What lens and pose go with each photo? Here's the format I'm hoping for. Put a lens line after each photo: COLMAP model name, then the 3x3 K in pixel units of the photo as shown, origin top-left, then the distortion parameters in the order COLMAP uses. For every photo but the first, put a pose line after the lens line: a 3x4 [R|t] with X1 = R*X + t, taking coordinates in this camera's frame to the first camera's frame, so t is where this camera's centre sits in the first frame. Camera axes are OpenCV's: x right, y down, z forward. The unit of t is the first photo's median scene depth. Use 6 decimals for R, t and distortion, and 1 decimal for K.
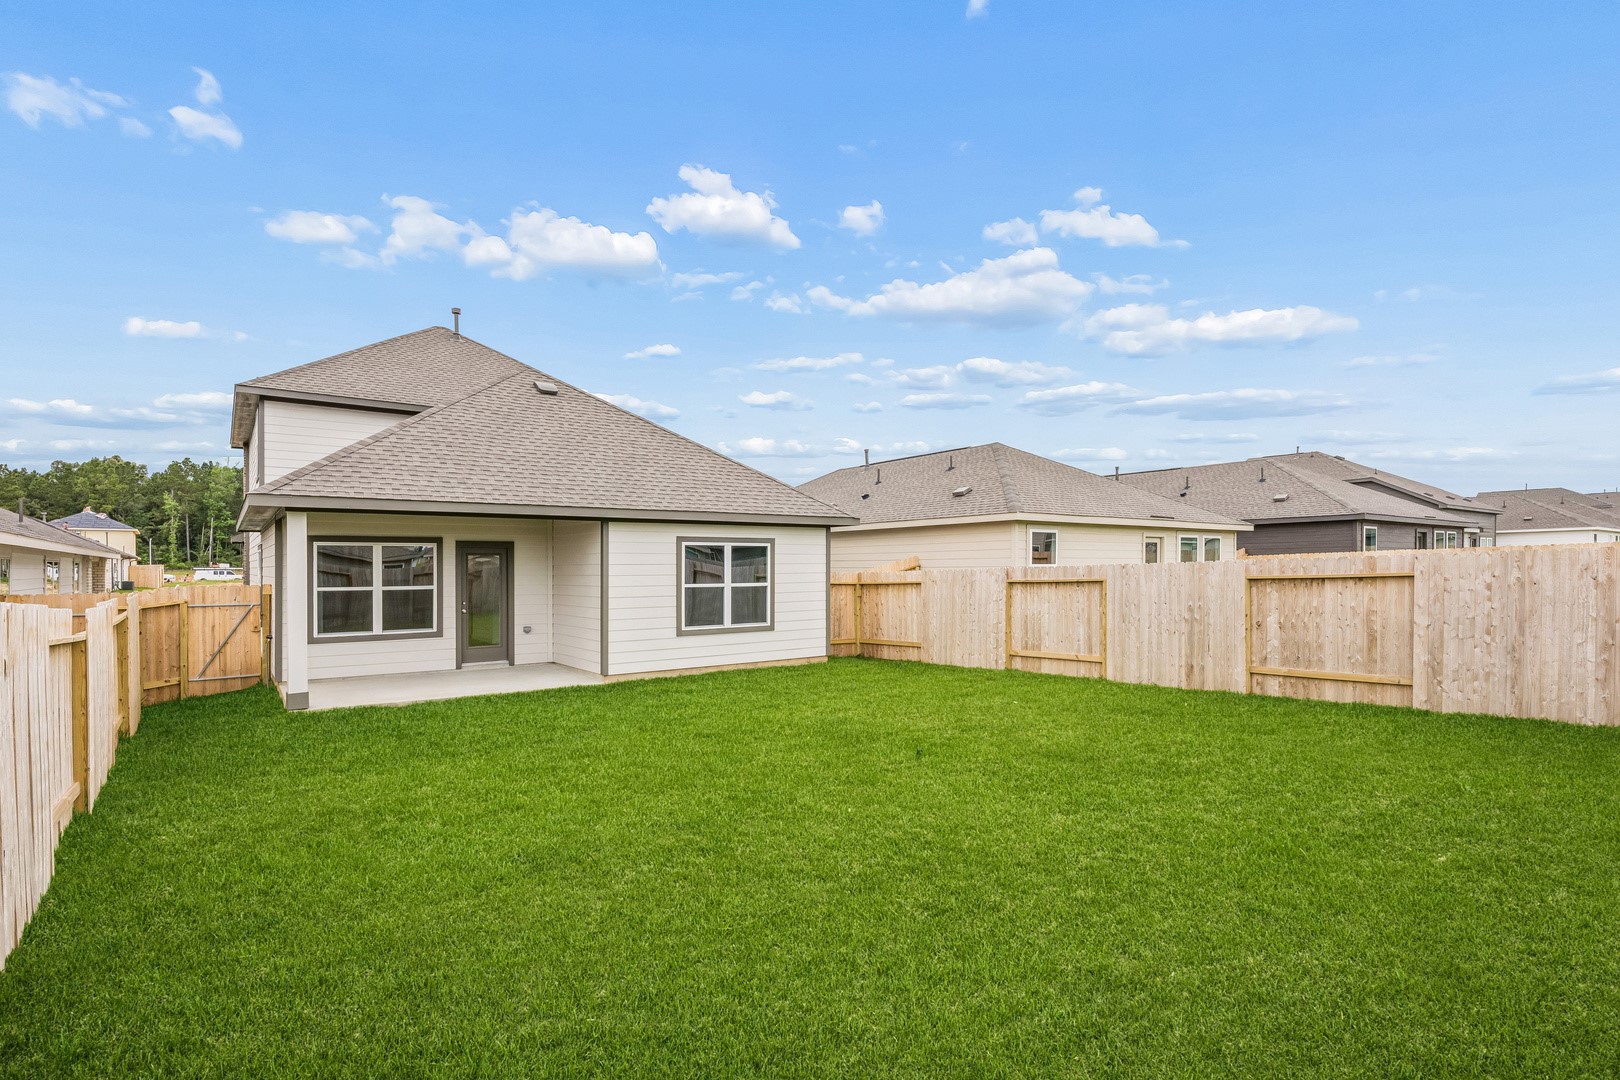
lens RADIAL K [[800.1, 0, 813.3], [0, 800.1, 555.7], [0, 0, 1]] dist [0.005377, -0.000646]
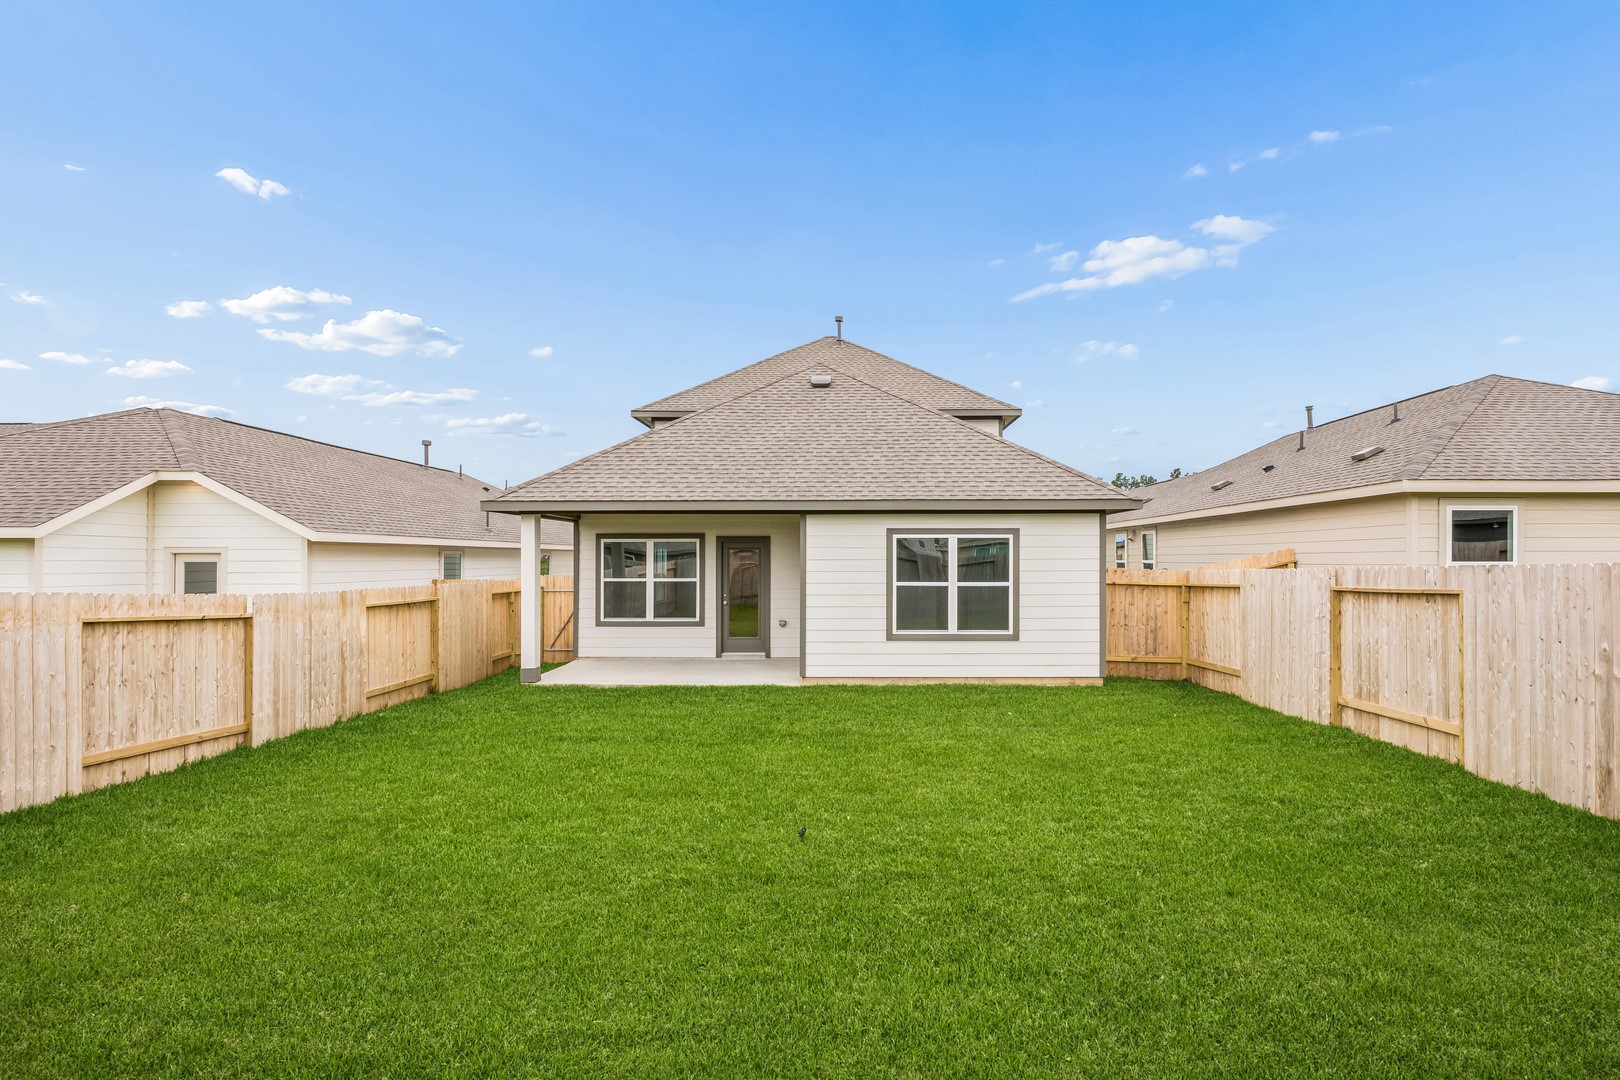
lens RADIAL K [[800.1, 0, 810.1], [0, 800.1, 537.4], [0, 0, 1]] dist [0.005377, -0.000646]
pose [[0.800741, -0.011034, -0.598909, 0.293296], [0.004926, 0.999918, -0.011835, -0.003935], [0.598991, 0.006526, 0.800729, 0.231760]]
